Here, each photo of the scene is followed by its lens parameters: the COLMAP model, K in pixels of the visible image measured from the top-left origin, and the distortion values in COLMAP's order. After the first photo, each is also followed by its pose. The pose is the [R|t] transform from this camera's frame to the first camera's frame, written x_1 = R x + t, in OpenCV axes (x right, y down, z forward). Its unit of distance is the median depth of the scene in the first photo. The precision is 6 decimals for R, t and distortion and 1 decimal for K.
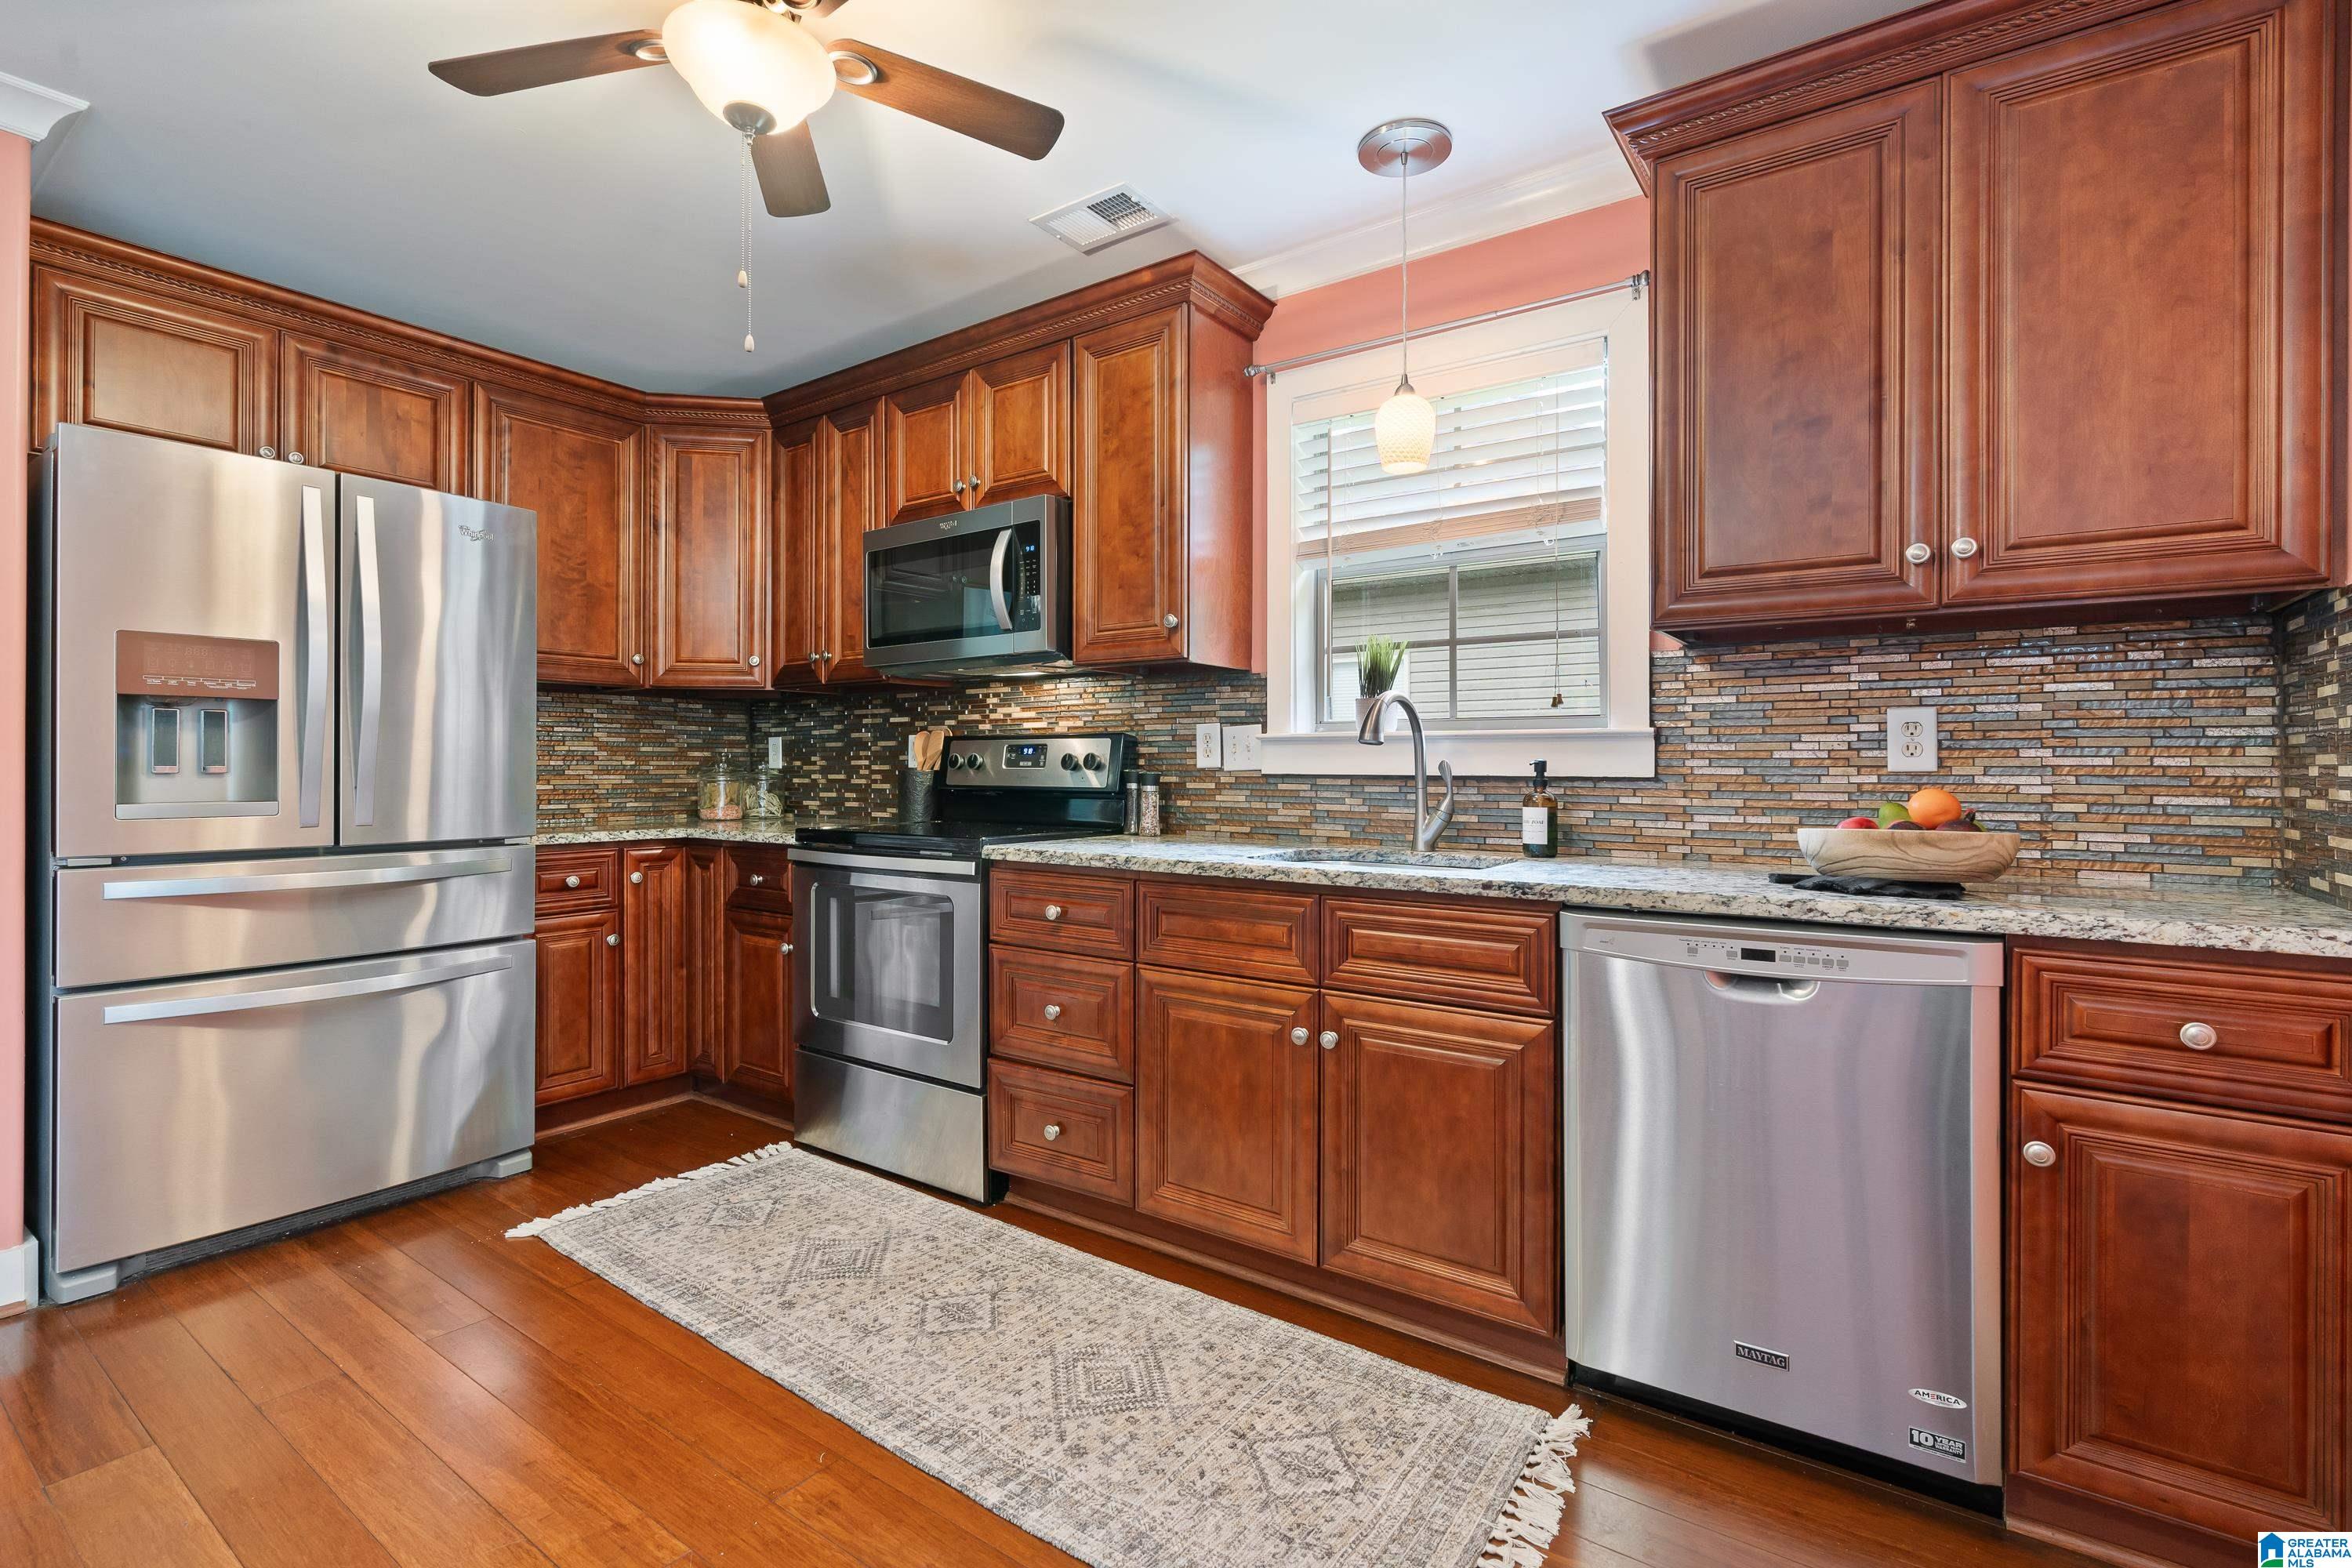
lens RADIAL K [[1078.0, 0, 1168.1], [0, 1078.0, 766.6], [0, 0, 1]] dist [-0.007312, 0.003048]
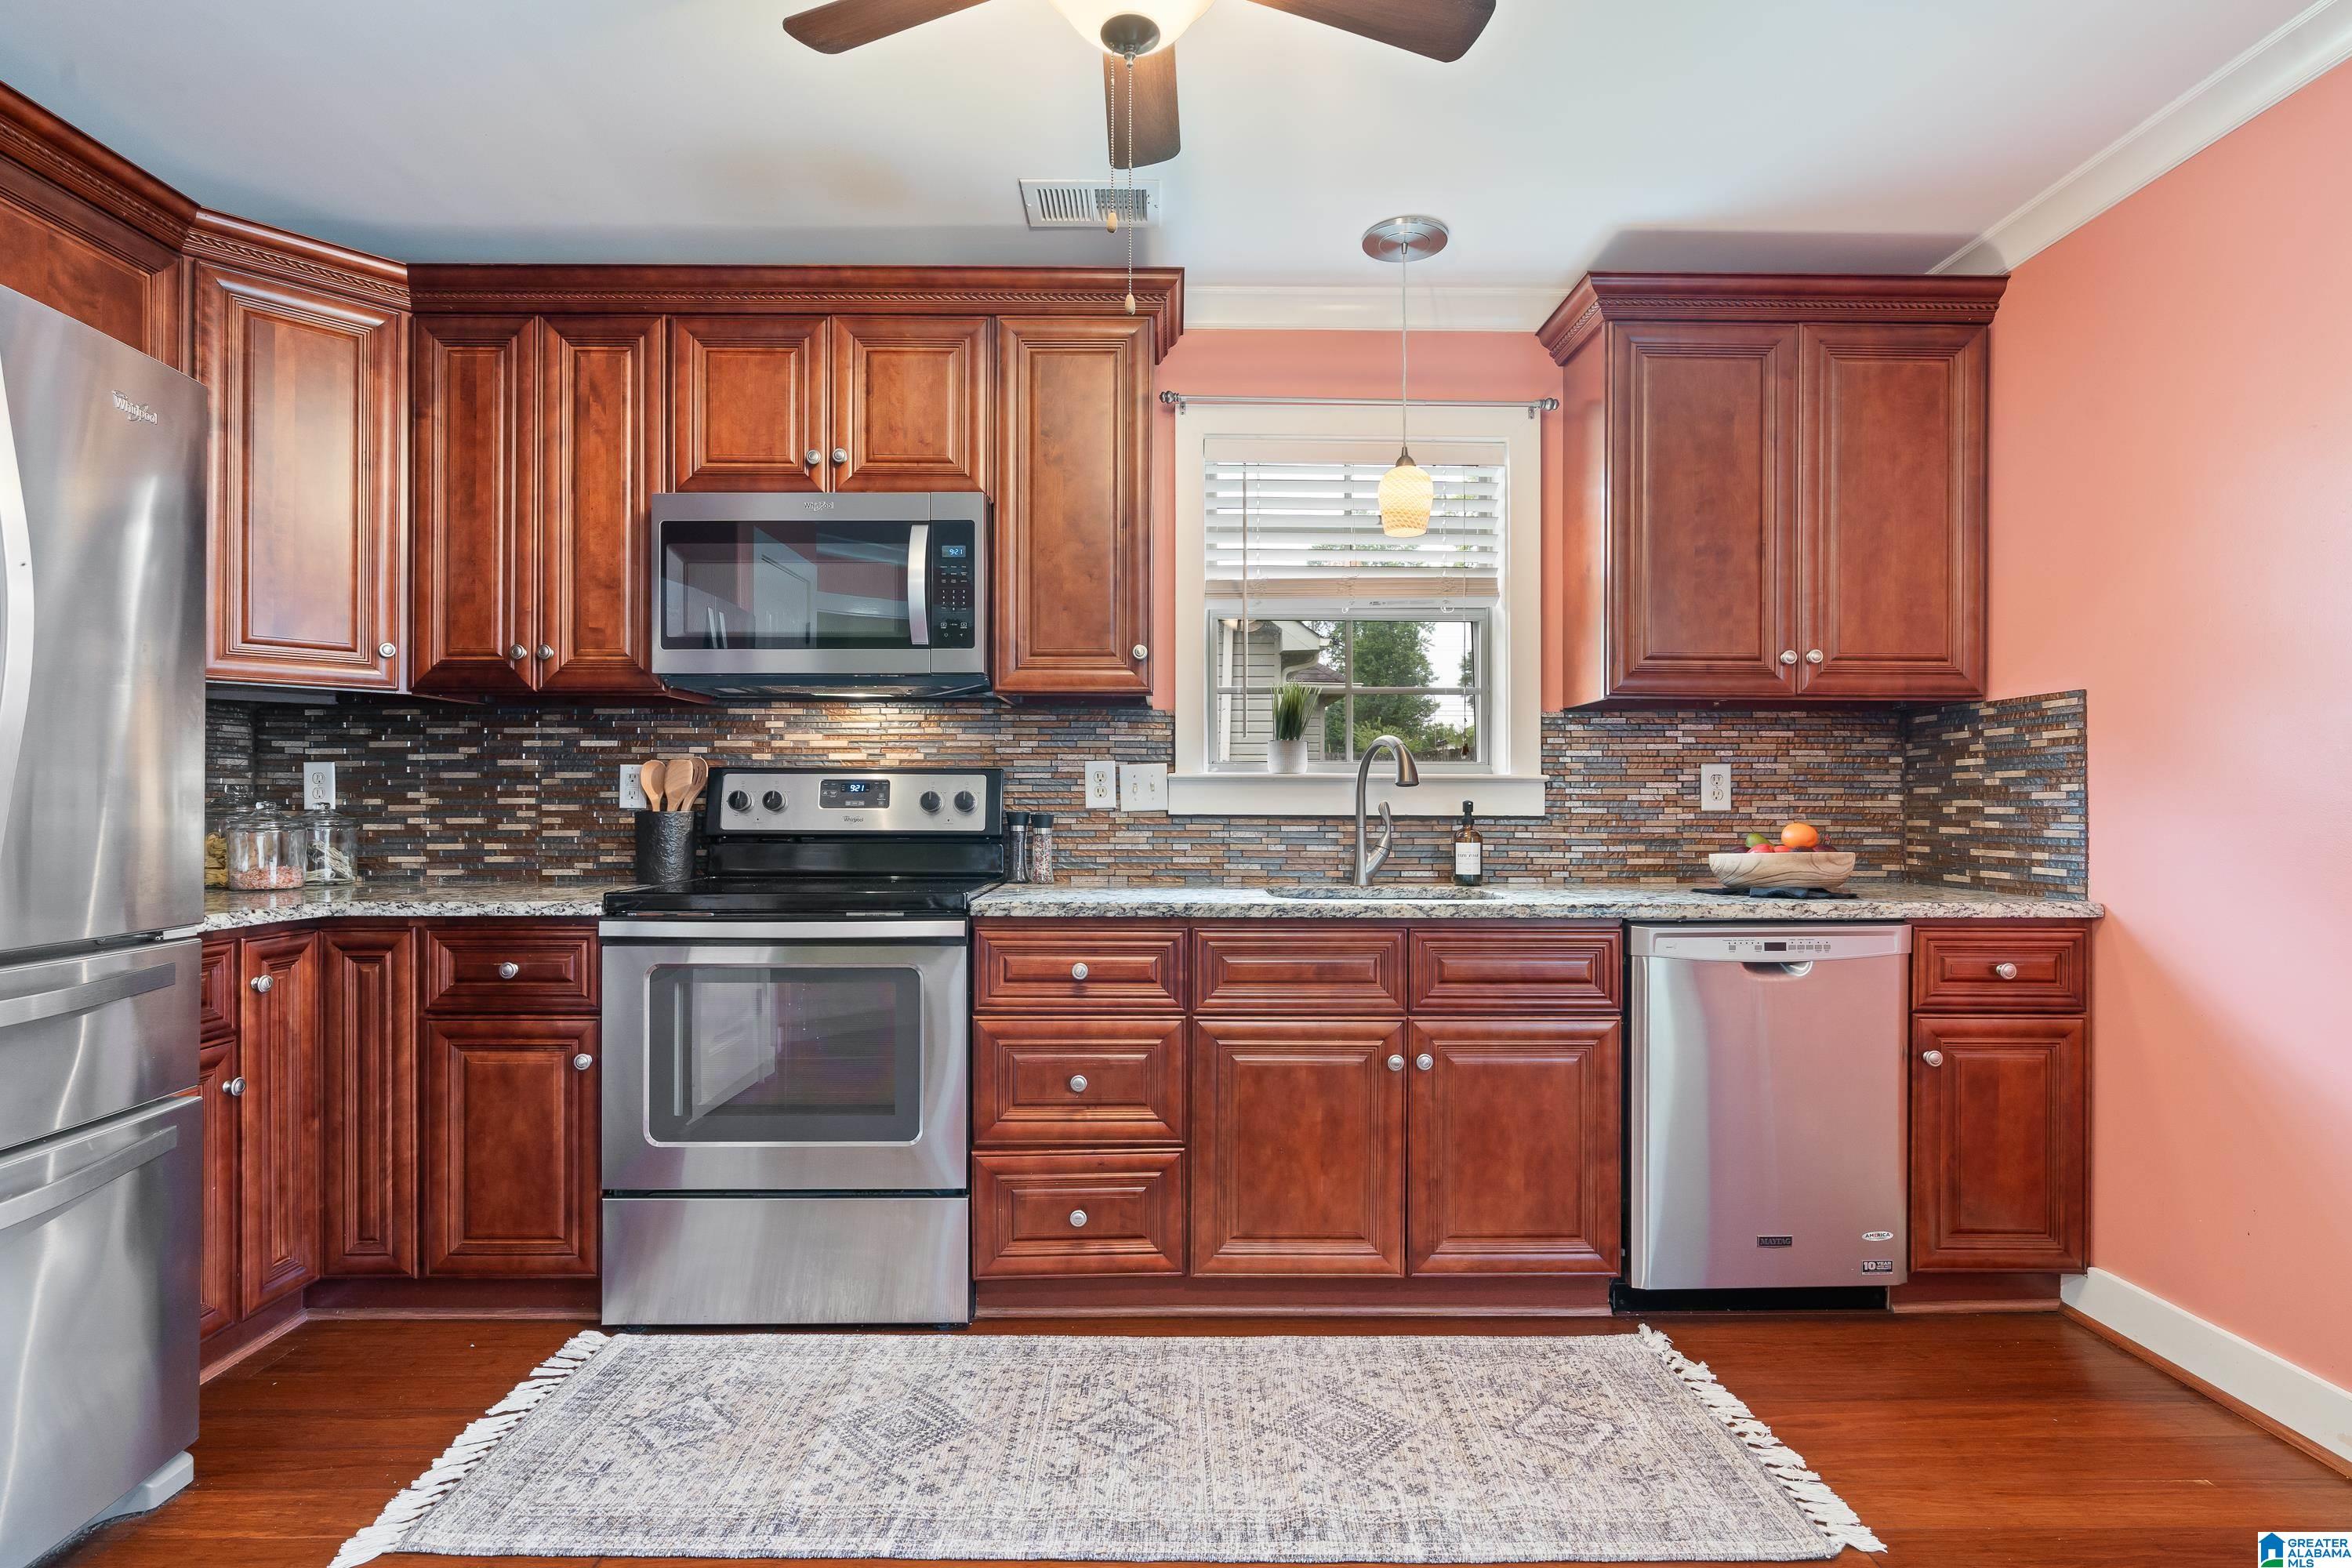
lens RADIAL K [[1179.5, 0, 1171.4], [0, 1179.5, 800.8], [0, 0, 1]] dist [-0.006012, 0.003143]
pose [[0.803324, 0.001299, 0.595541, -0.655865], [-0.000559, 0.999999, -0.001426, -0.004647], [-0.595543, 0.000813, 0.803323, 0.177389]]
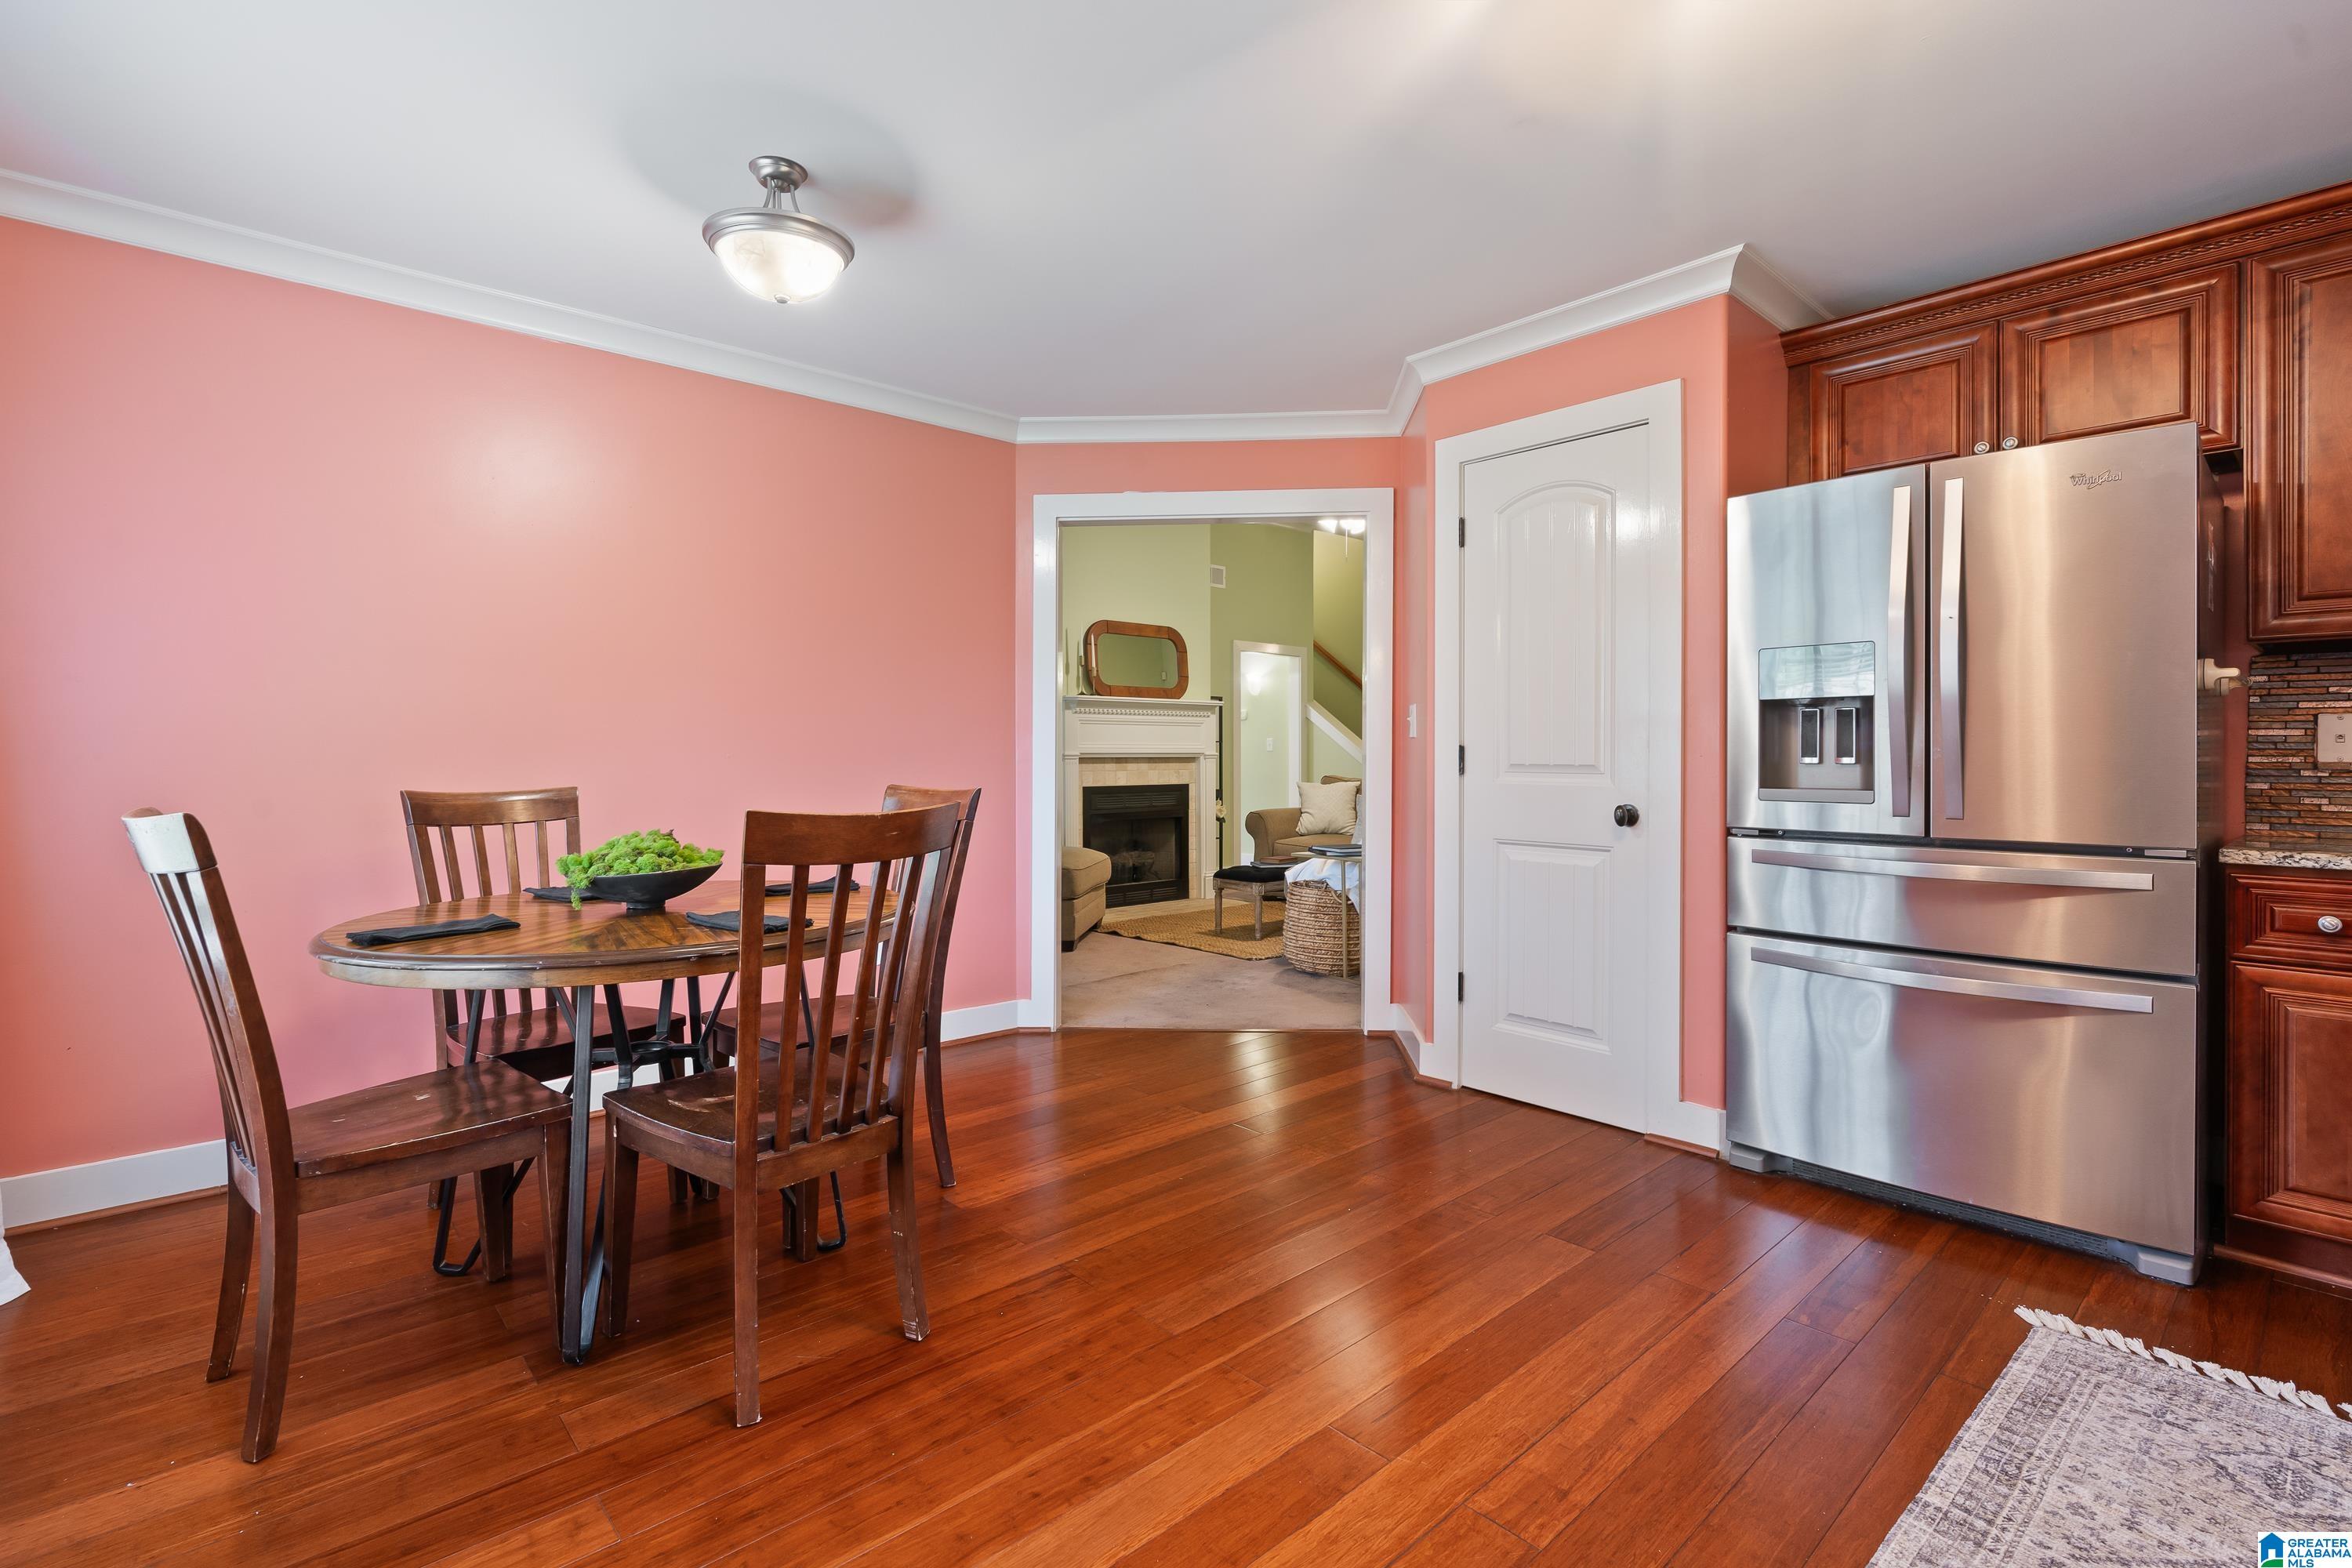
lens RADIAL K [[1078.0, 0, 1161.8], [0, 1078.0, 760.4], [0, 0, 1]] dist [-0.007312, 0.003048]
pose [[-0.217865, 0.002365, -0.975976, 0.372126], [-0.000782, 0.999996, 0.002597, 0.000091], [0.975979, 0.001329, -0.217863, 0.545209]]
